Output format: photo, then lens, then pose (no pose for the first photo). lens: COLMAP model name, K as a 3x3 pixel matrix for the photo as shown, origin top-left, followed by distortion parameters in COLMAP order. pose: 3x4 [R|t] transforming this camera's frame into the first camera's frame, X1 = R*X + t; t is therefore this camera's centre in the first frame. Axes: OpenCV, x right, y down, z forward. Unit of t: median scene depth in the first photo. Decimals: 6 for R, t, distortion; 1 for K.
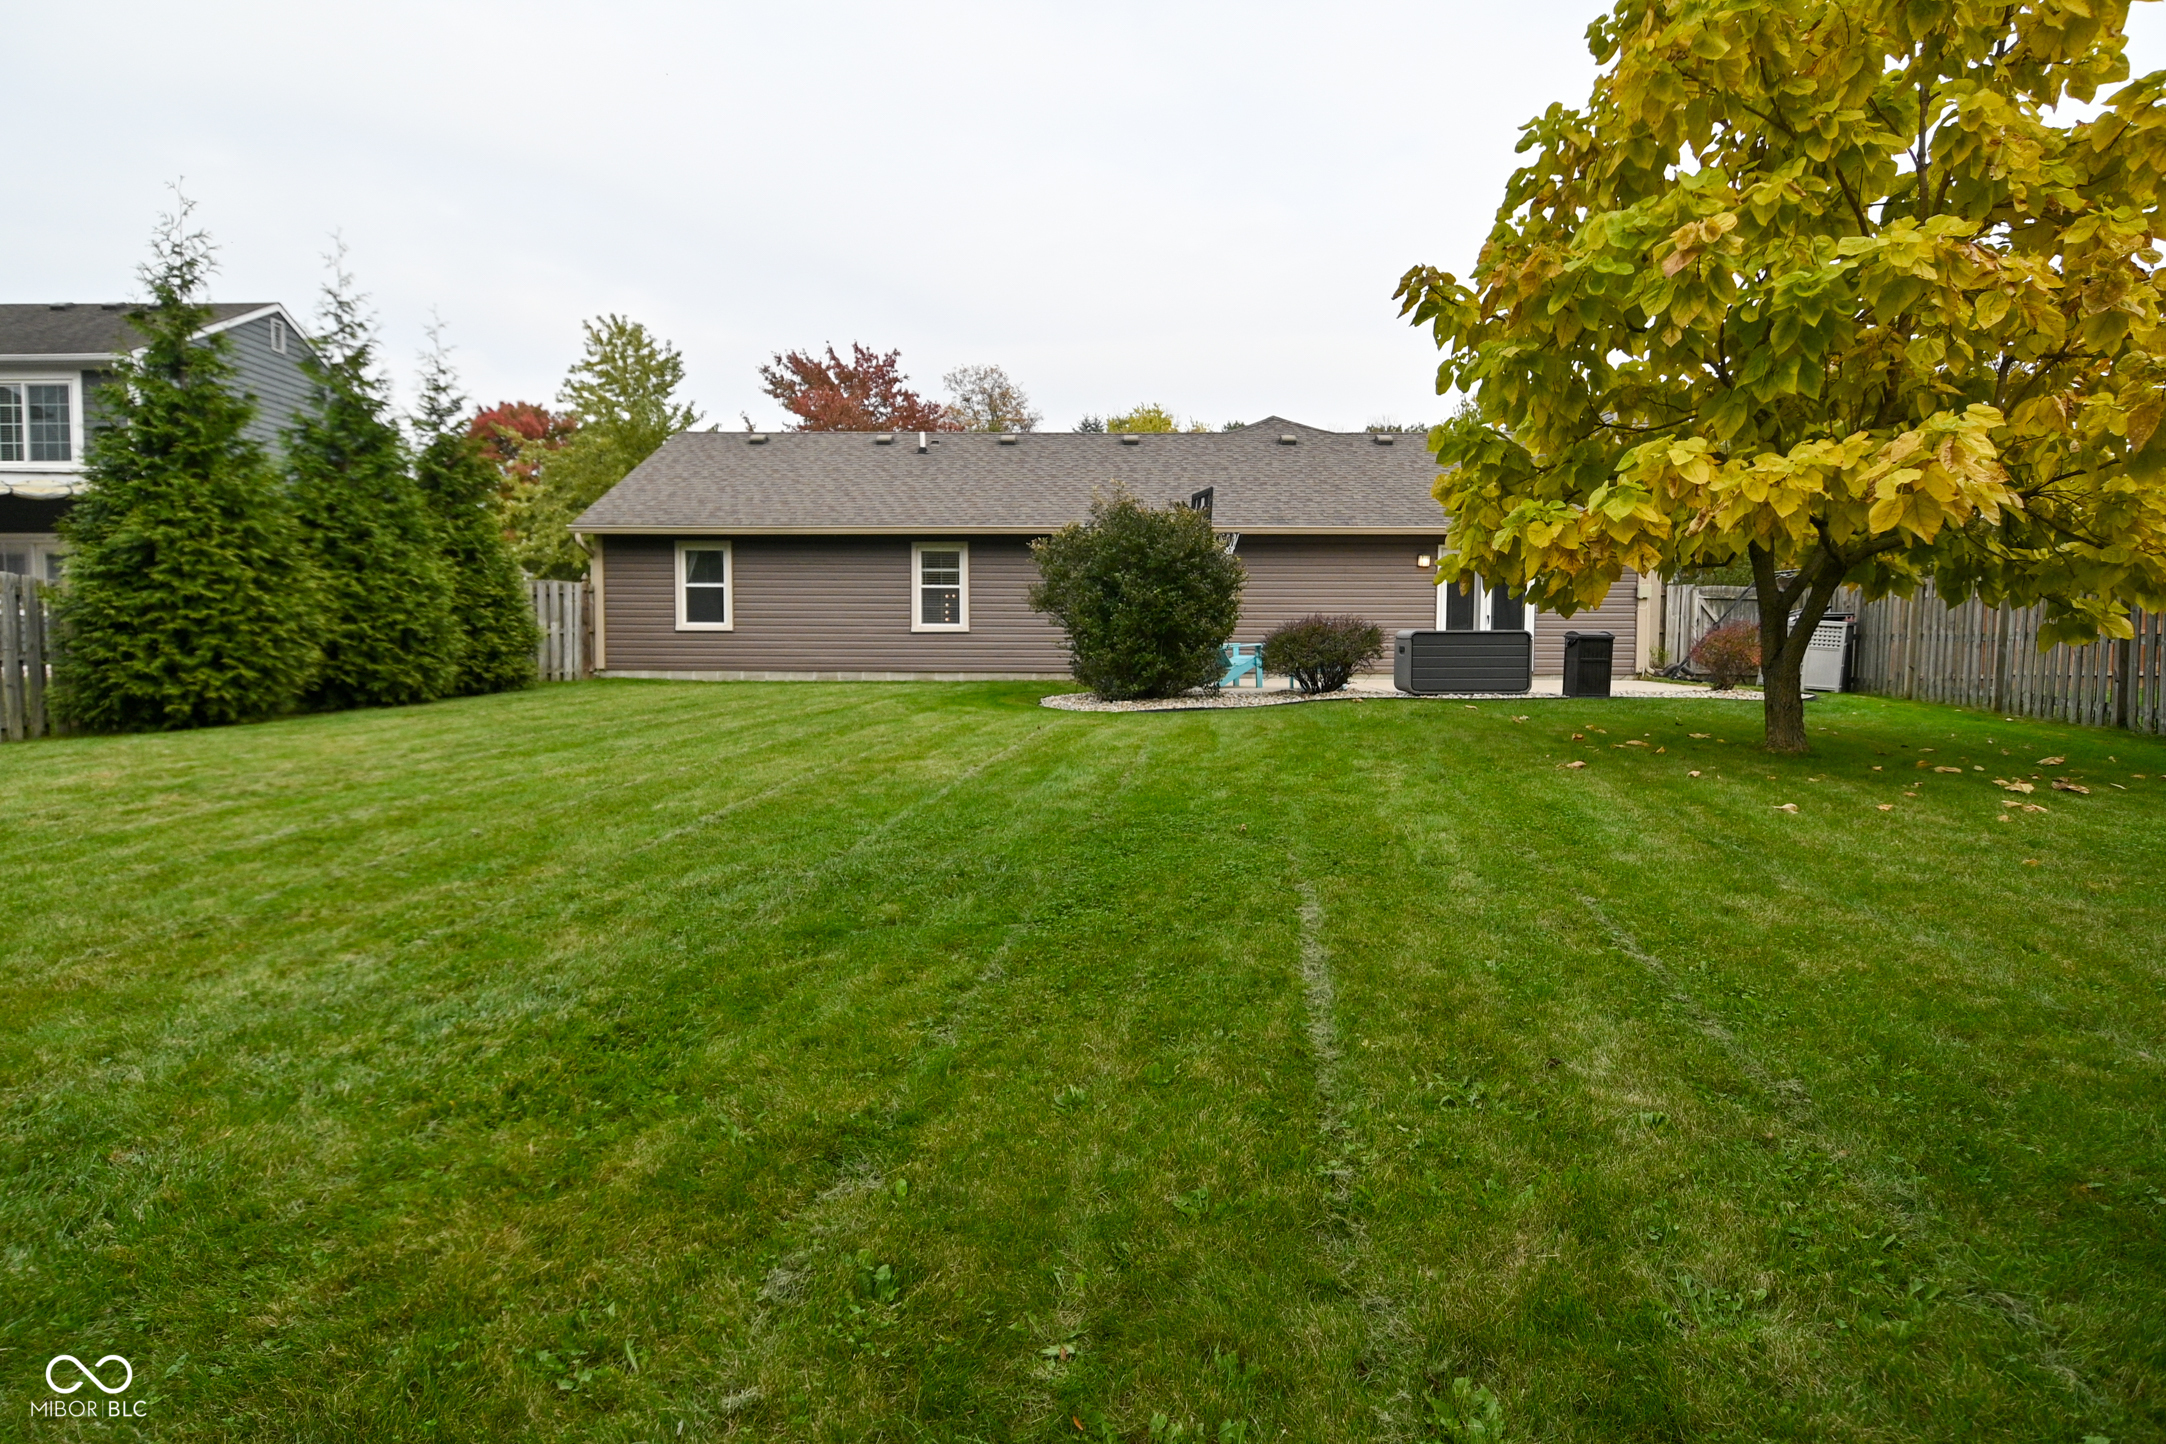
lens RADIAL K [[1140.0, 0, 1089.0], [0, 1140.0, 720.1], [0, 0, 1]] dist [0.009984, -0.020395]
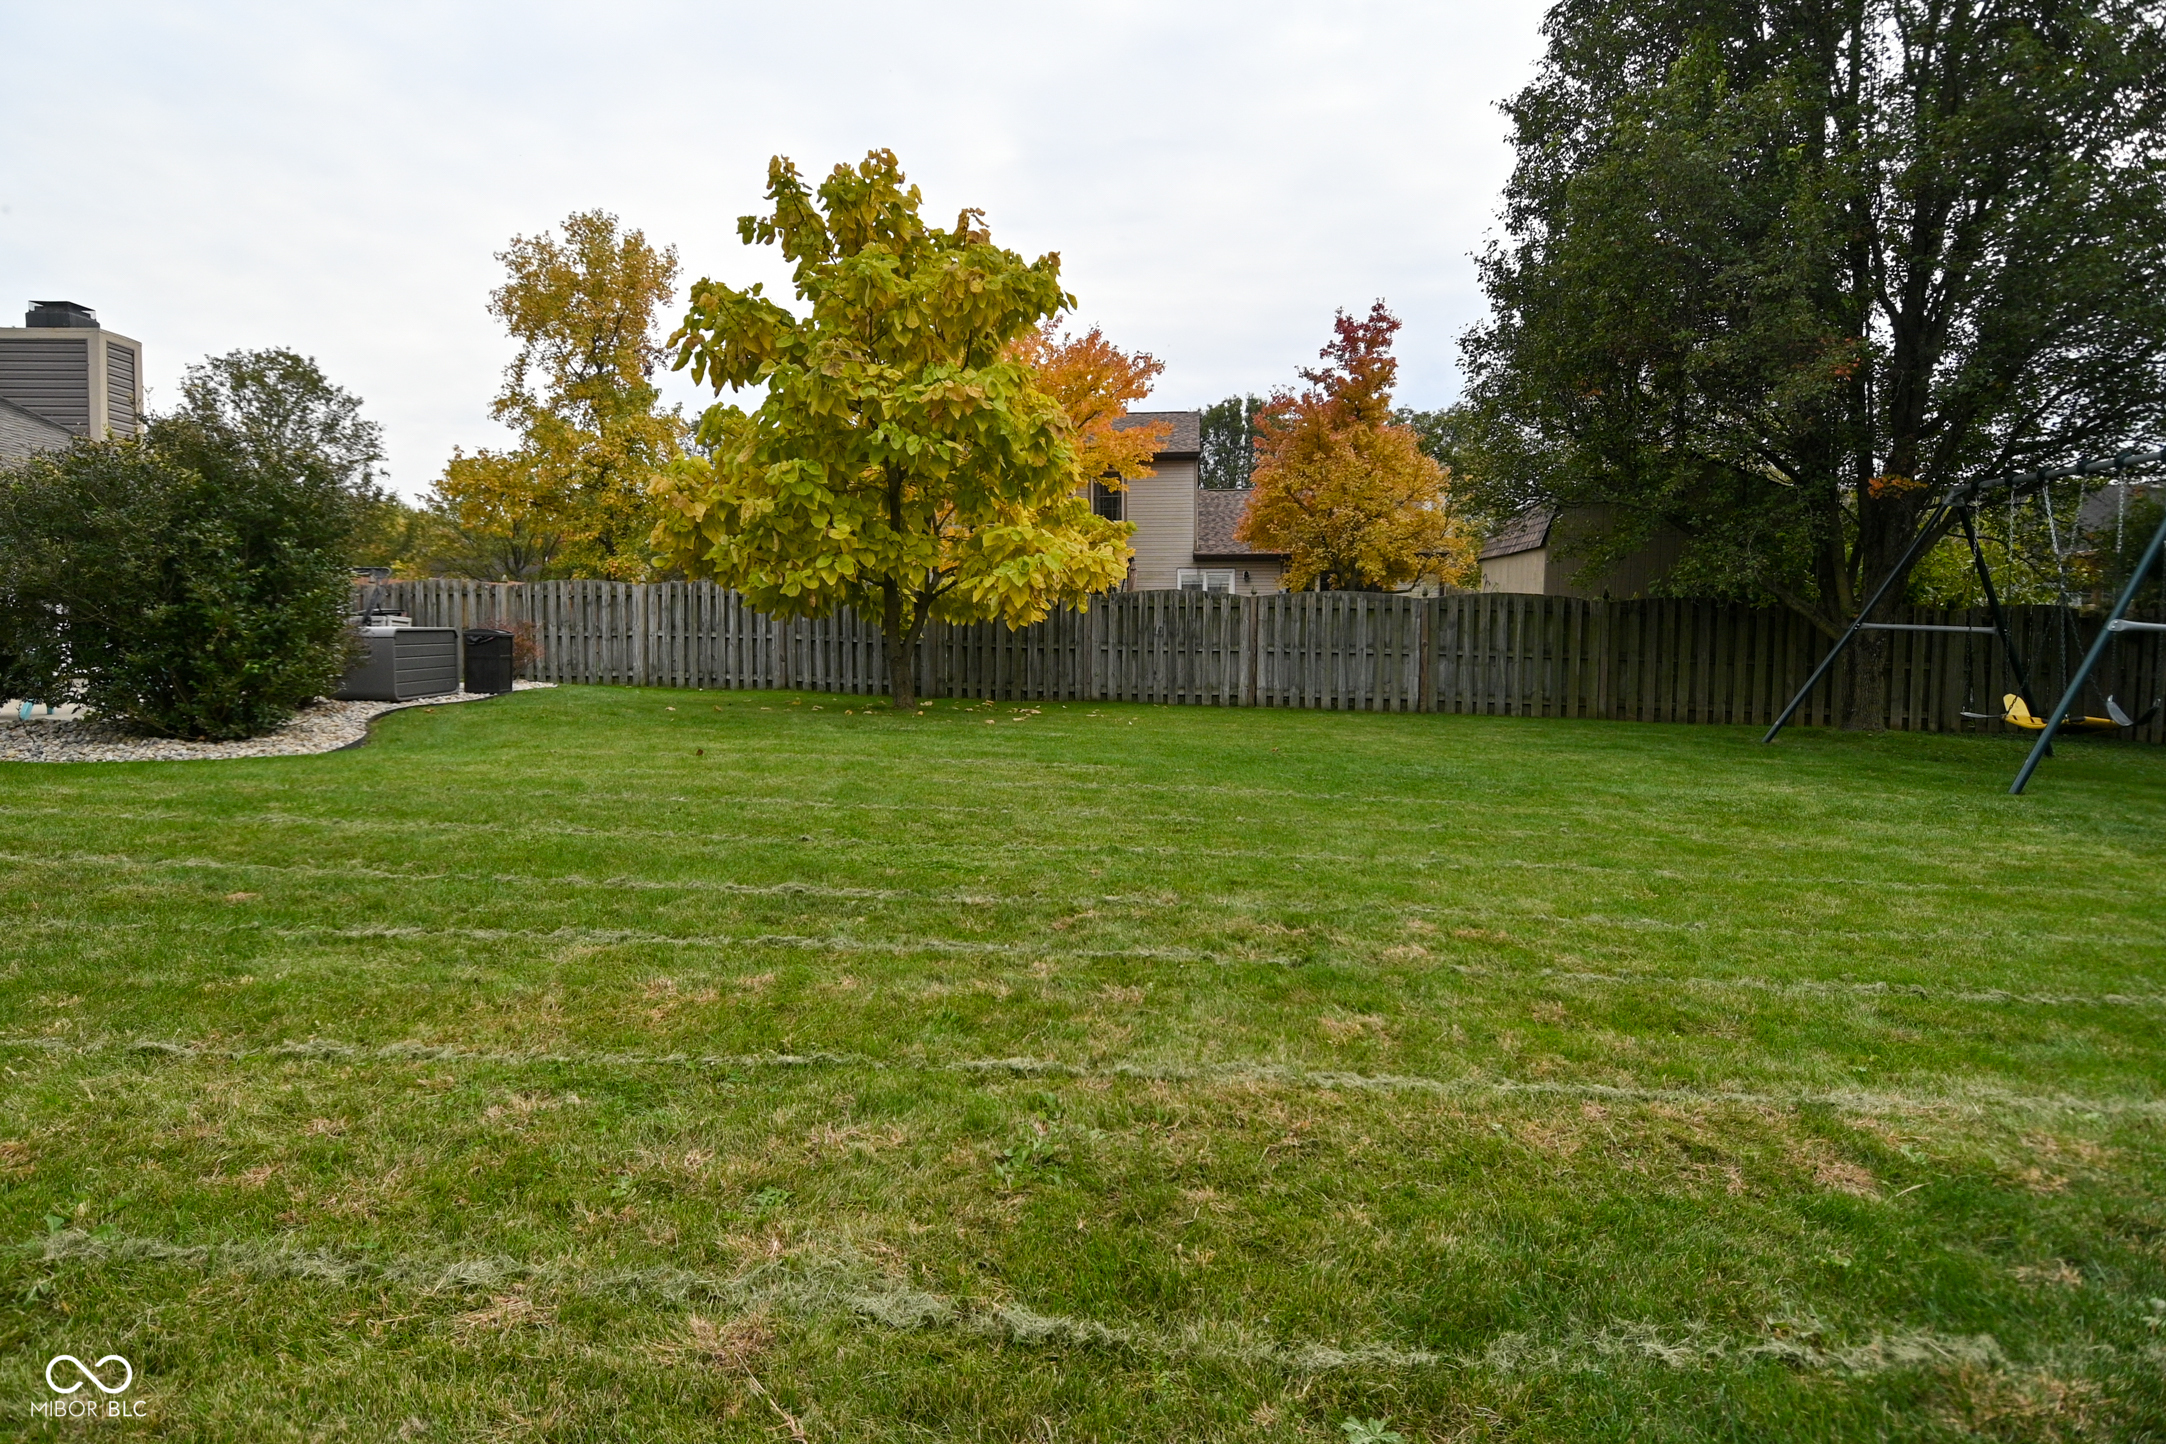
lens RADIAL K [[1140.0, 0, 1083.6], [0, 1140.0, 714.6], [0, 0, 1]] dist [0.009984, -0.020395]
pose [[-0.097464, -0.074595, 0.992440, -0.613601], [0.060451, 0.994902, 0.080717, -0.048437], [-0.993401, 0.067861, -0.092458, 0.532194]]
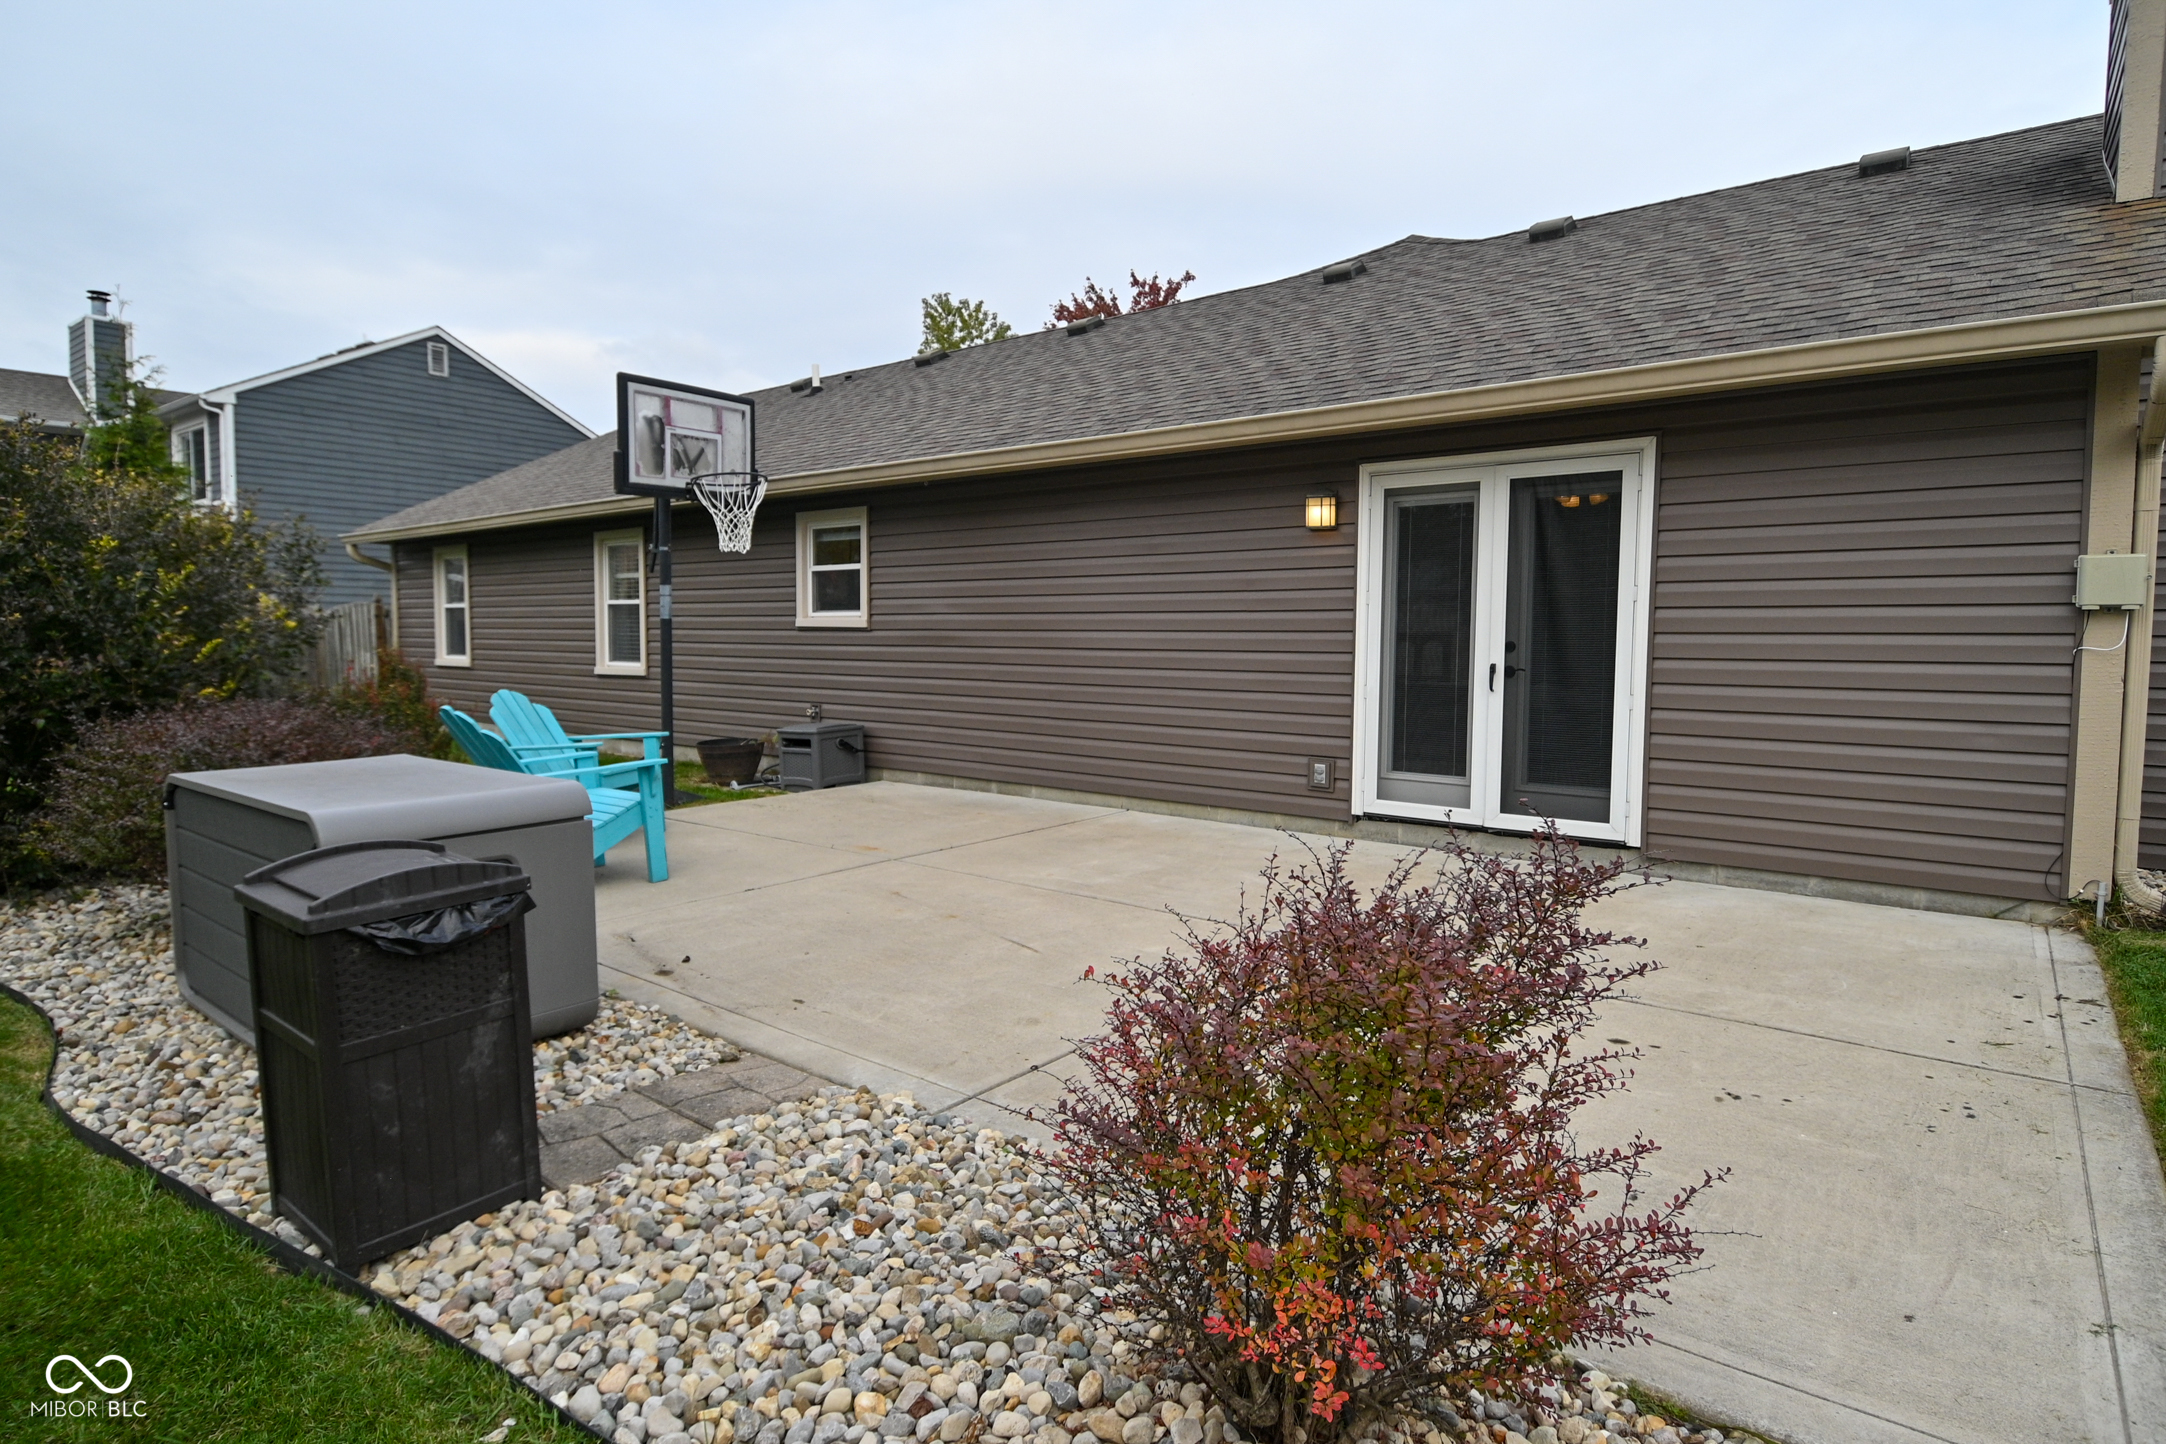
lens RADIAL K [[1140.0, 0, 1111.4], [0, 1140.0, 709.8], [0, 0, 1]] dist [0.009984, -0.020395]
pose [[0.804770, 0.038930, -0.592309, 0.596292], [-0.039654, 0.999144, 0.011793, -0.103208], [0.592261, 0.013997, 0.805625, 0.879467]]
